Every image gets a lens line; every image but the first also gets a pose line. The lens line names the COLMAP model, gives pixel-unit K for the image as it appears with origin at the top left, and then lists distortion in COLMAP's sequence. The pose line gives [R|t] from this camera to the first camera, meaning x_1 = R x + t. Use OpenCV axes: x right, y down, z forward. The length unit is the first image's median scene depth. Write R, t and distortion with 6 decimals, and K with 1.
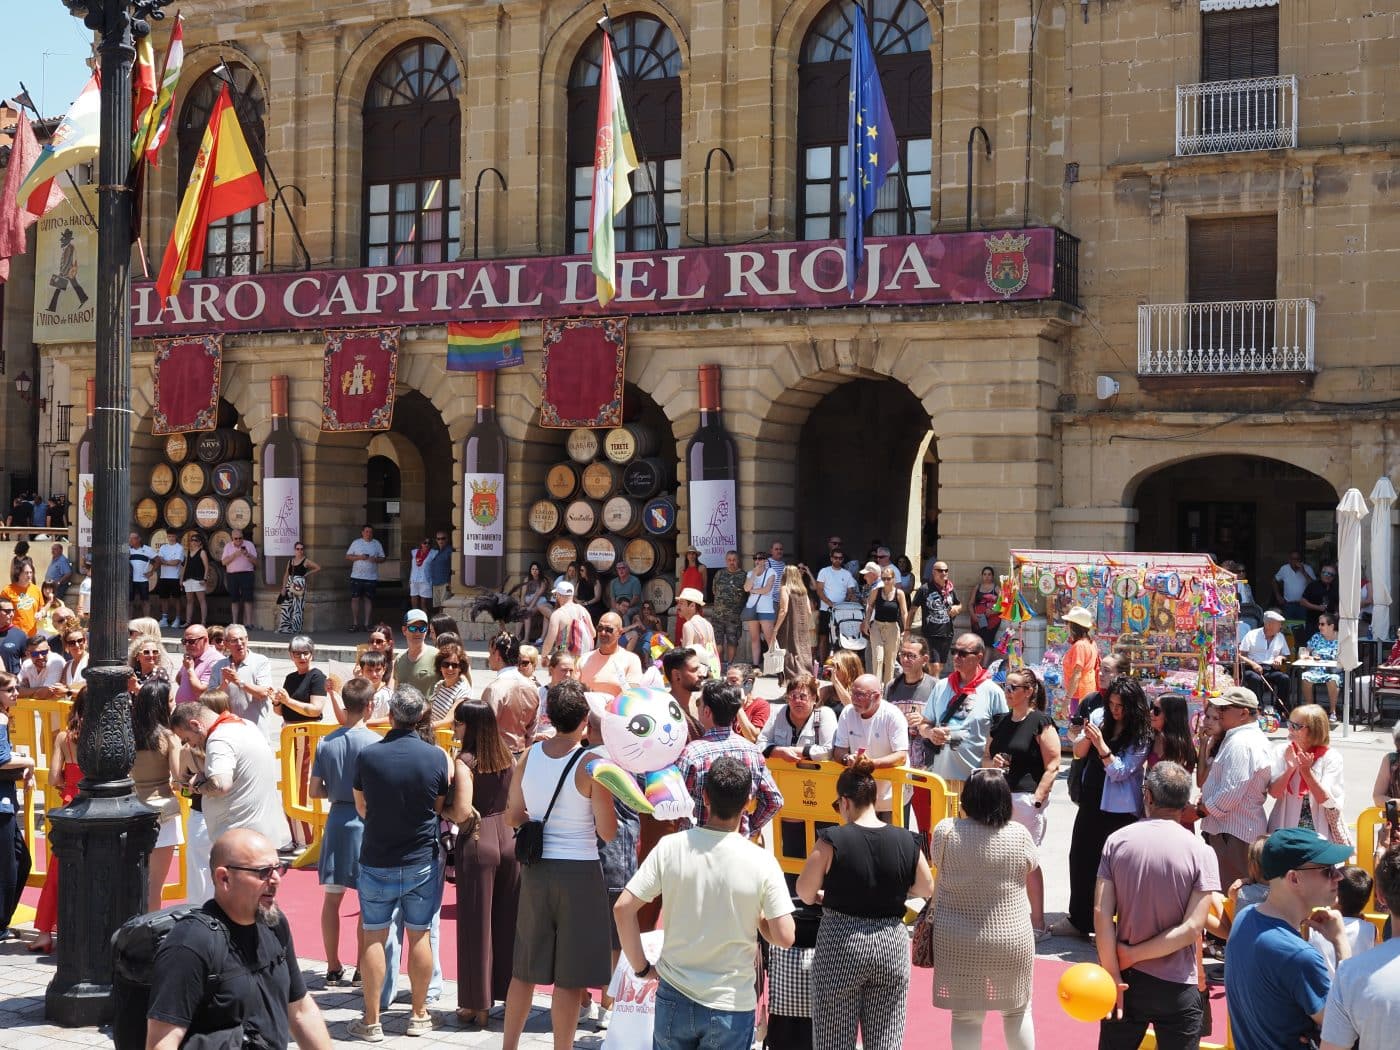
lens RADIAL K [[1948.1, 0, 696.6], [0, 1948.1, 496.6], [0, 0, 1]] dist [0.011935, -0.023717]
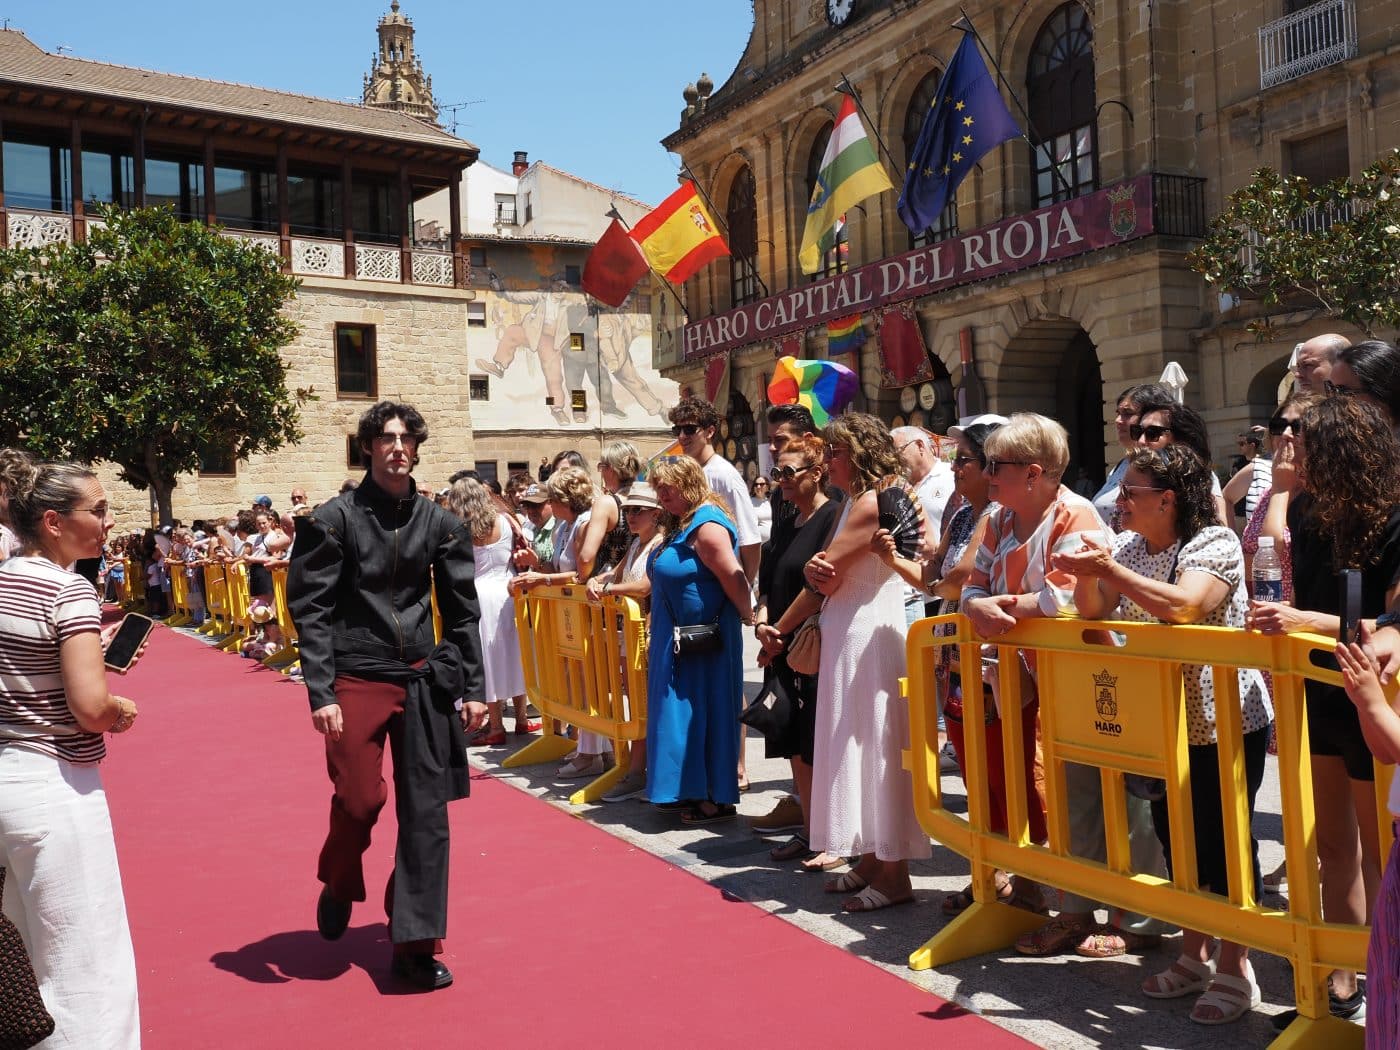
lens RADIAL K [[1457.1, 0, 706.4], [0, 1457.1, 497.4], [0, 0, 1]] dist [0.010513, 0.023228]
pose [[0.808332, -0.059693, -0.585693, 0.407069], [0.063700, 0.997874, -0.013788, 0.045235], [0.585271, -0.026163, 0.810416, 0.104451]]
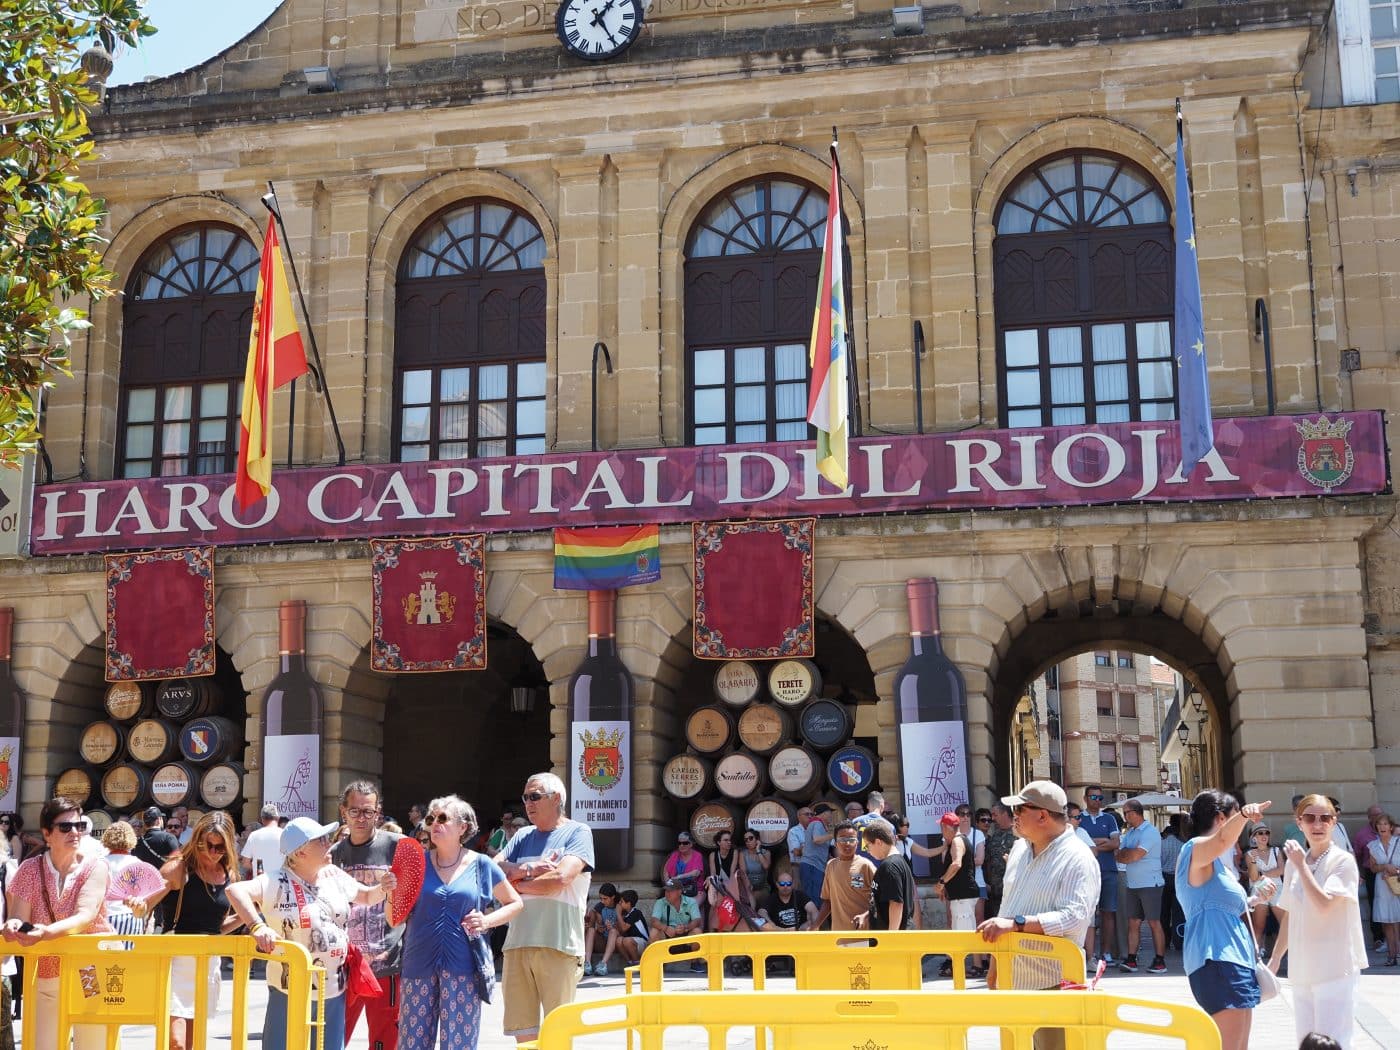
lens RADIAL K [[1872.4, 0, 700.0], [0, 1872.4, 525.0], [0, 0, 1]] dist [-0.002310, -0.011465]
pose [[0.964743, 0.034412, 0.260935, -0.270158], [0.013520, 0.983627, -0.179707, 0.046079], [-0.262847, 0.176899, 0.948482, 0.271307]]
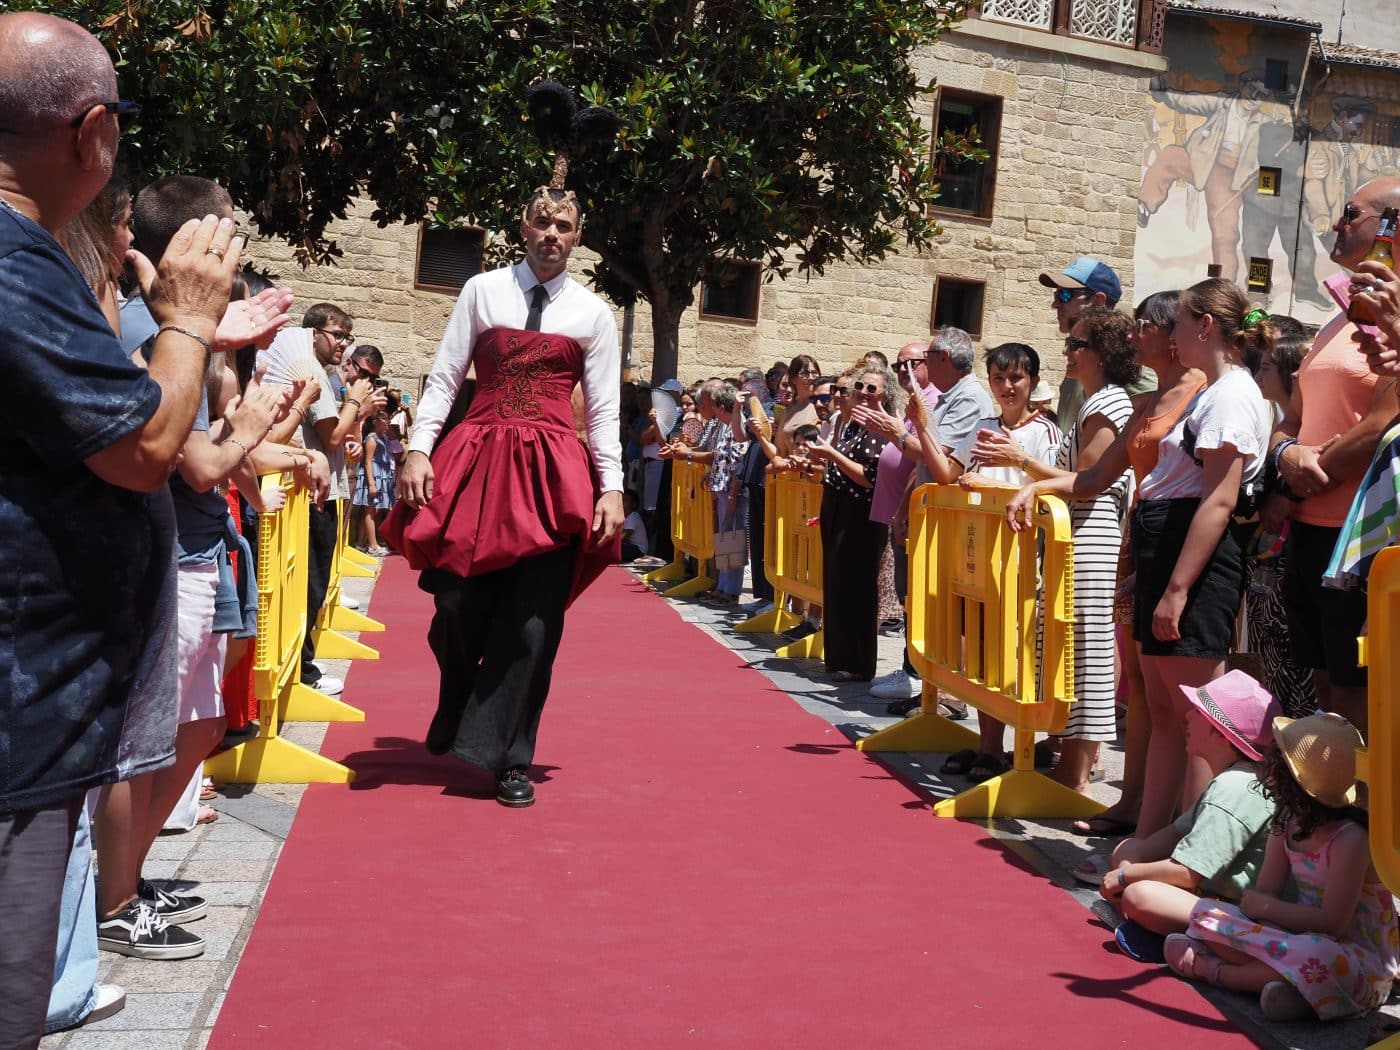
lens RADIAL K [[1721.3, 0, 708.7], [0, 1721.3, 485.7], [0, 0, 1]] dist [-0.001052, -0.000658]
pose [[0.604414, 0.054047, -0.794835, 0.058148], [-0.058056, 0.998032, 0.023716, 0.048379], [0.794552, 0.031811, 0.606362, 0.318002]]
